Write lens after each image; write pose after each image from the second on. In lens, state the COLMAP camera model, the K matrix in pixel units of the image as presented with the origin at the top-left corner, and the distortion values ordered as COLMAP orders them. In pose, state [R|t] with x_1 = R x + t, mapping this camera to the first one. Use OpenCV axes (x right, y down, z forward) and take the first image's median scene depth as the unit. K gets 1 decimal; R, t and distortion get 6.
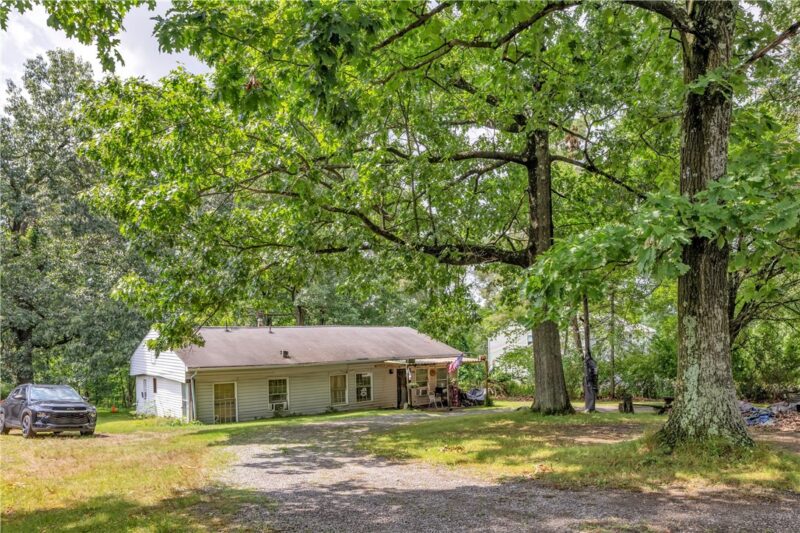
lens RADIAL K [[551.5, 0, 399.3], [0, 551.5, 334.0], [0, 0, 1]] dist [0.005370, 0.003948]
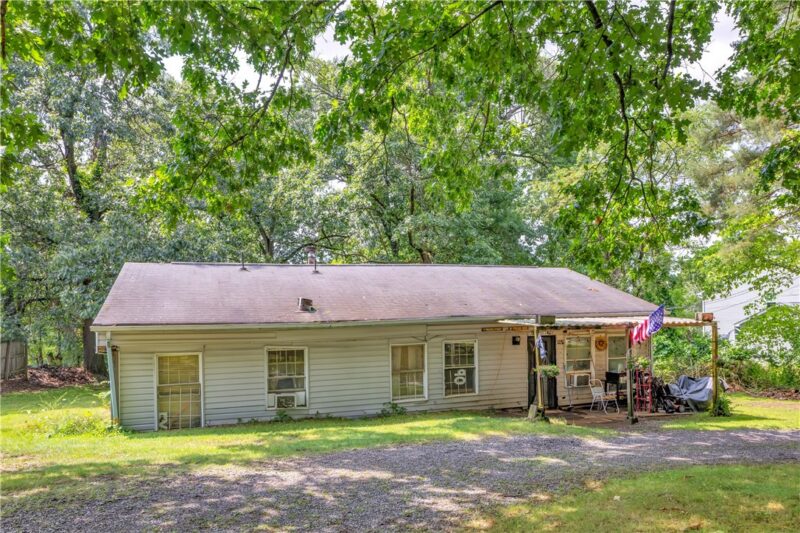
lens RADIAL K [[551.5, 0, 399.3], [0, 551.5, 334.0], [0, 0, 1]] dist [0.005370, 0.003948]
pose [[0.944778, 0.016280, -0.327306, 0.053909], [0.001488, 0.998542, 0.053961, 0.032334], [0.327707, -0.051469, 0.943376, 0.455644]]
